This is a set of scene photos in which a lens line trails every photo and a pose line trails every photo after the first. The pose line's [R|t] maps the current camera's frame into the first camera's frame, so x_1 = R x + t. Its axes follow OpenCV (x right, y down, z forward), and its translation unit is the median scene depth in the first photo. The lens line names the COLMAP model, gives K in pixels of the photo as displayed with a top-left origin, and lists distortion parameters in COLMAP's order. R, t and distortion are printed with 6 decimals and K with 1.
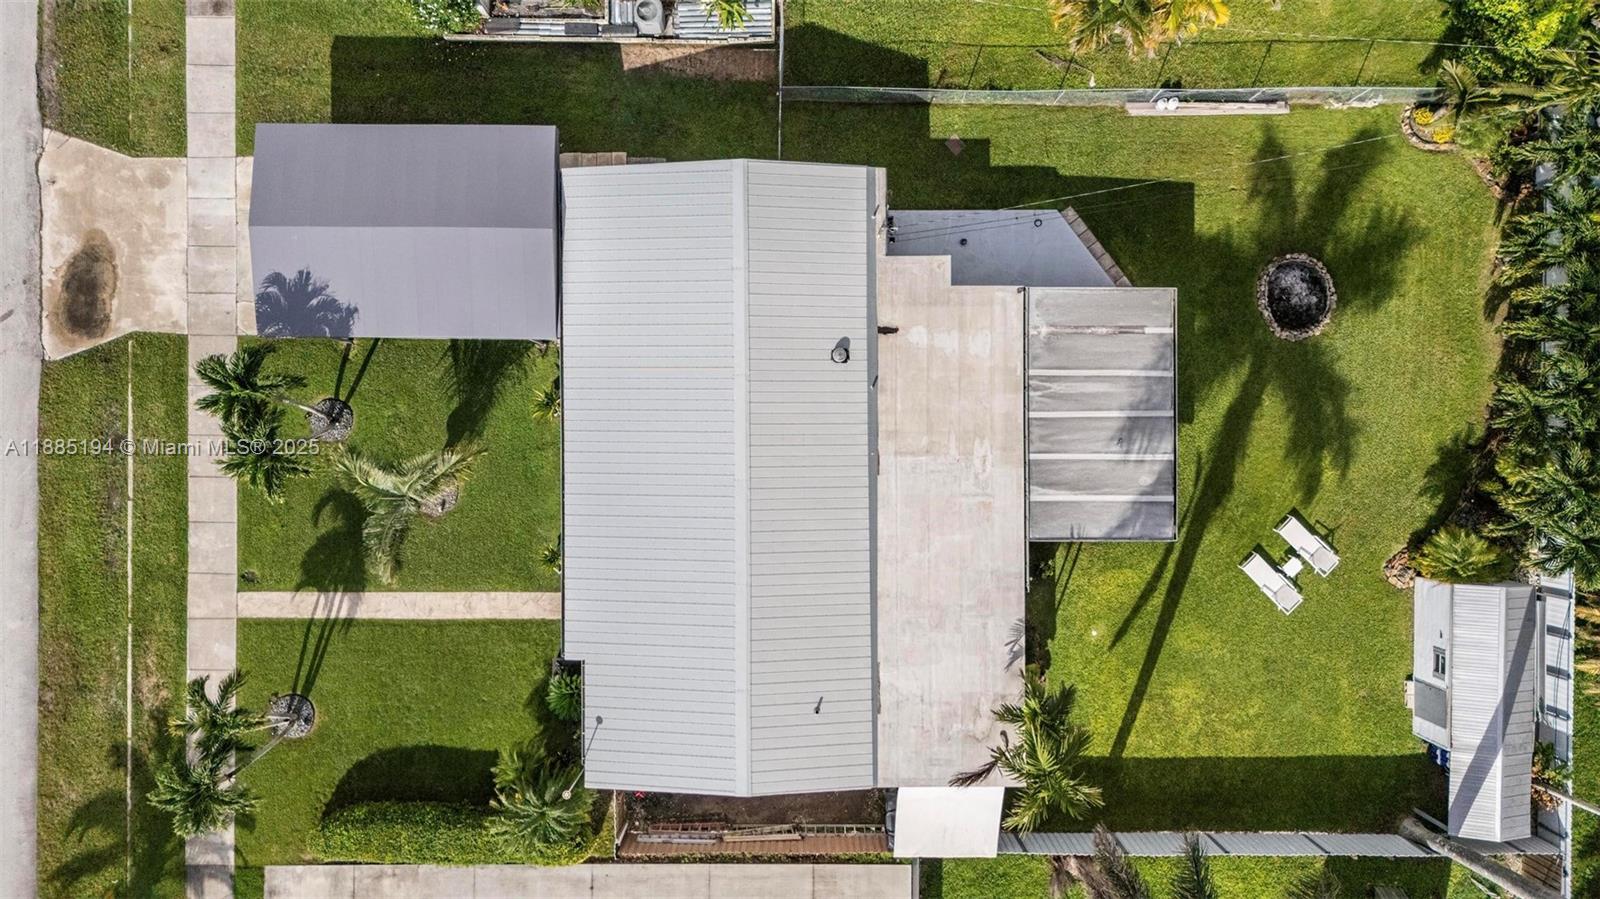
lens RADIAL K [[1173.3, 0, 800.0], [0, 1173.3, 449.5], [0, 0, 1]] dist [0.061914, -0.065687]
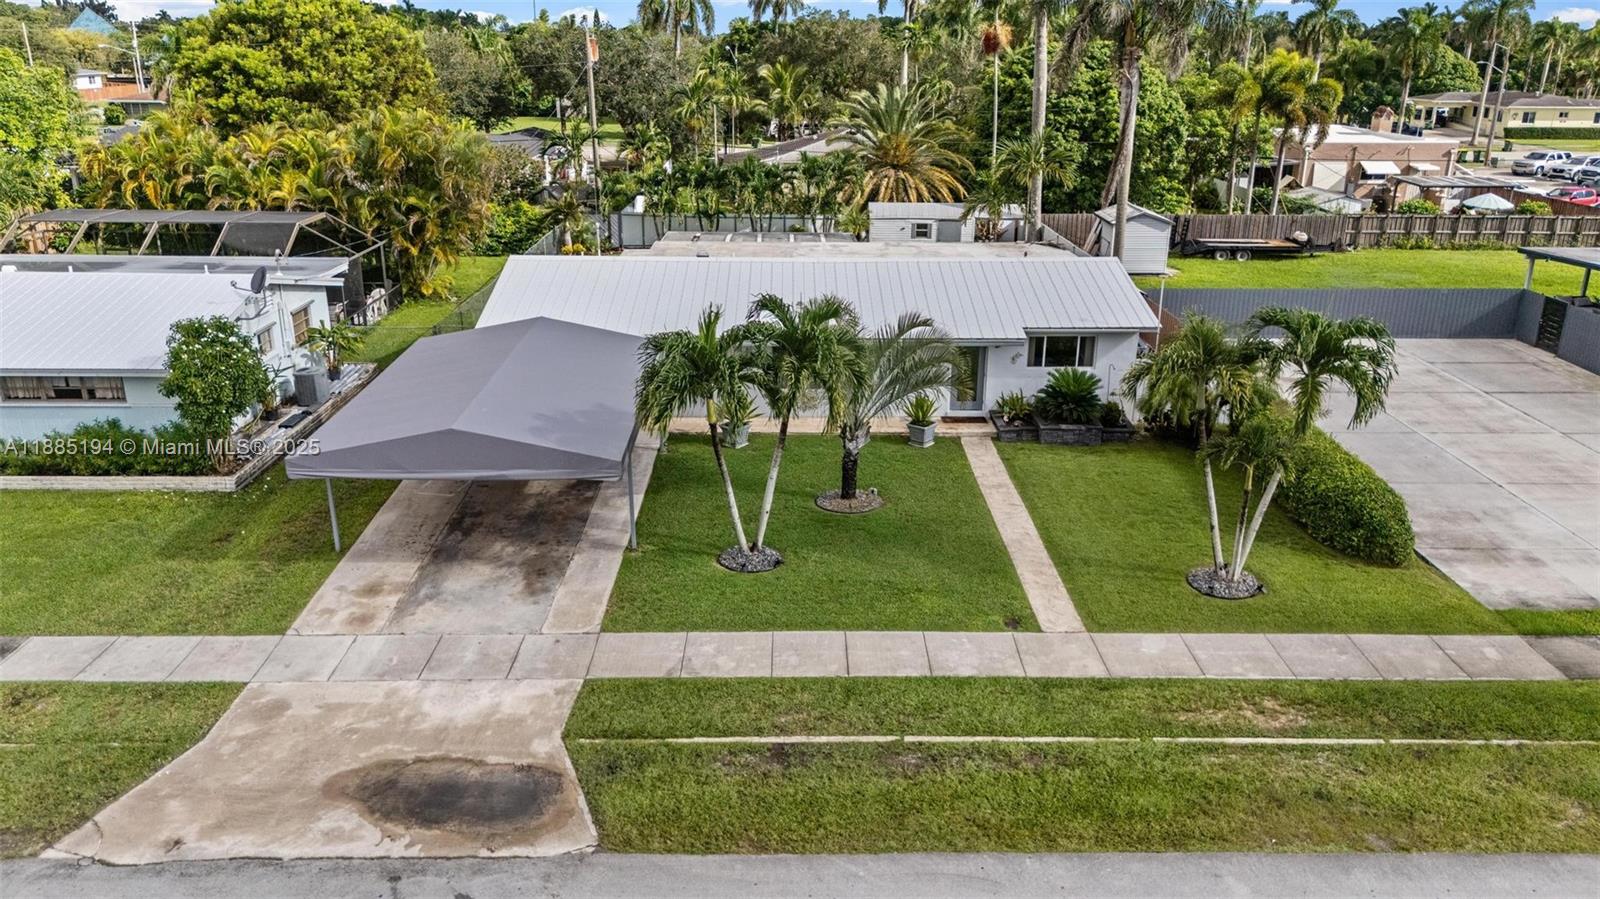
lens RADIAL K [[1173.3, 0, 800.0], [0, 1173.3, 449.5], [0, 0, 1]] dist [0.061914, -0.065687]
pose [[-0.018565, -0.335071, 0.942010, -0.987037], [0.999826, -0.004603, 0.018067, -0.008459], [-0.001718, 0.942182, 0.335098, 0.724482]]
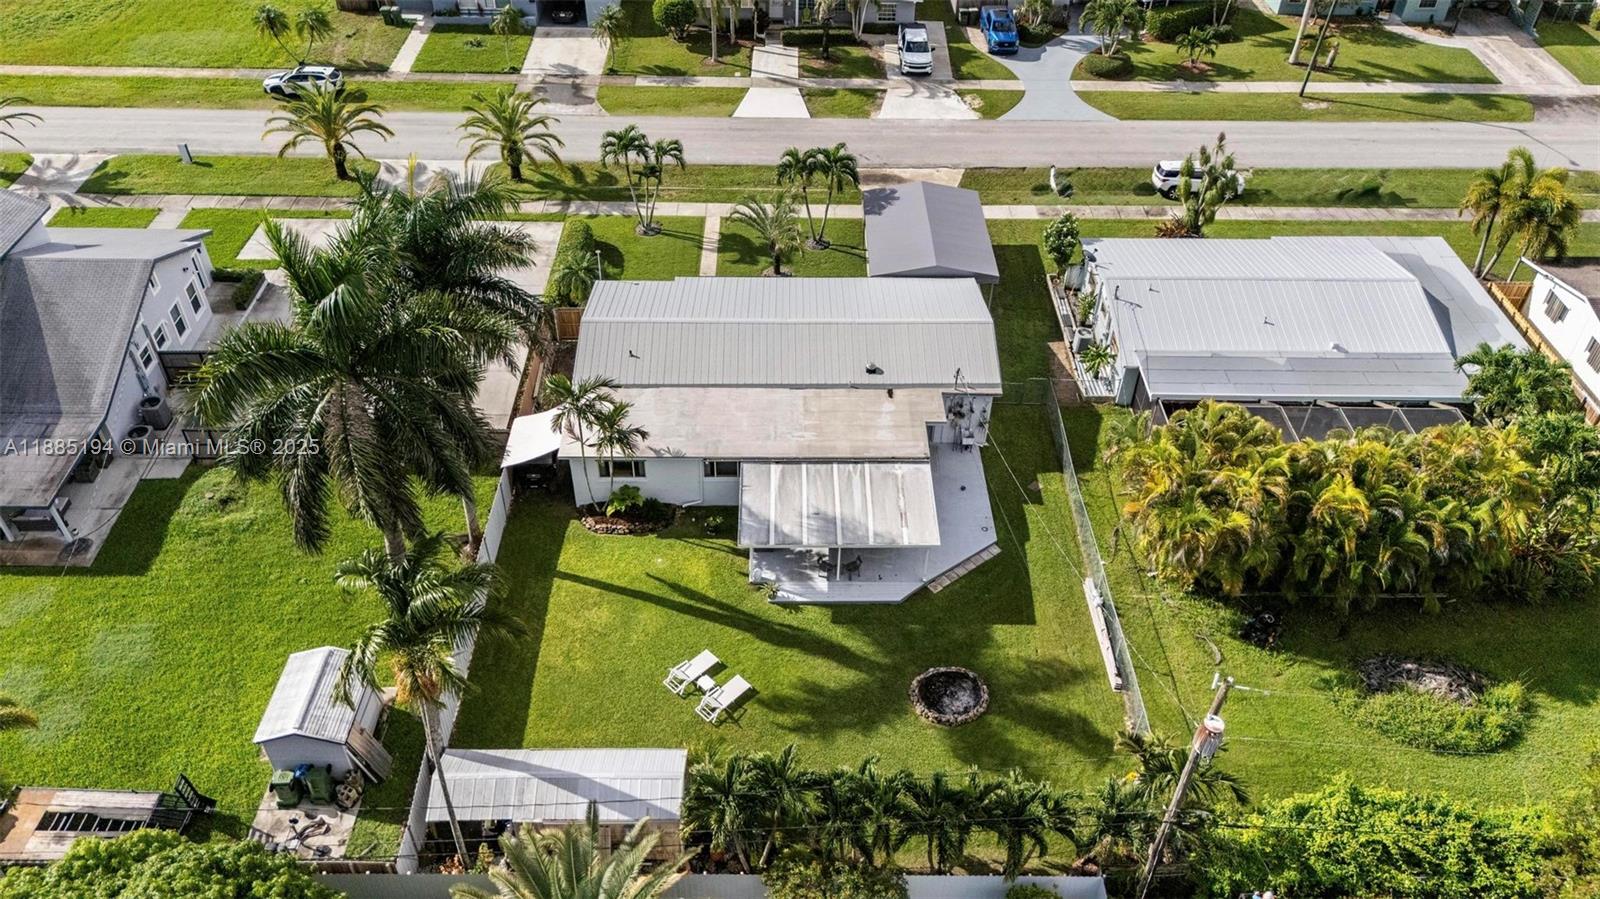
lens RADIAL K [[1173.3, 0, 800.0], [0, 1173.3, 449.5], [0, 0, 1]] dist [0.061914, -0.065687]
pose [[0.011658, 0.650107, -0.759754, 1.108887], [-0.999682, -0.009411, -0.023393, 0.038397], [-0.022358, 0.759785, 0.649790, 0.110162]]
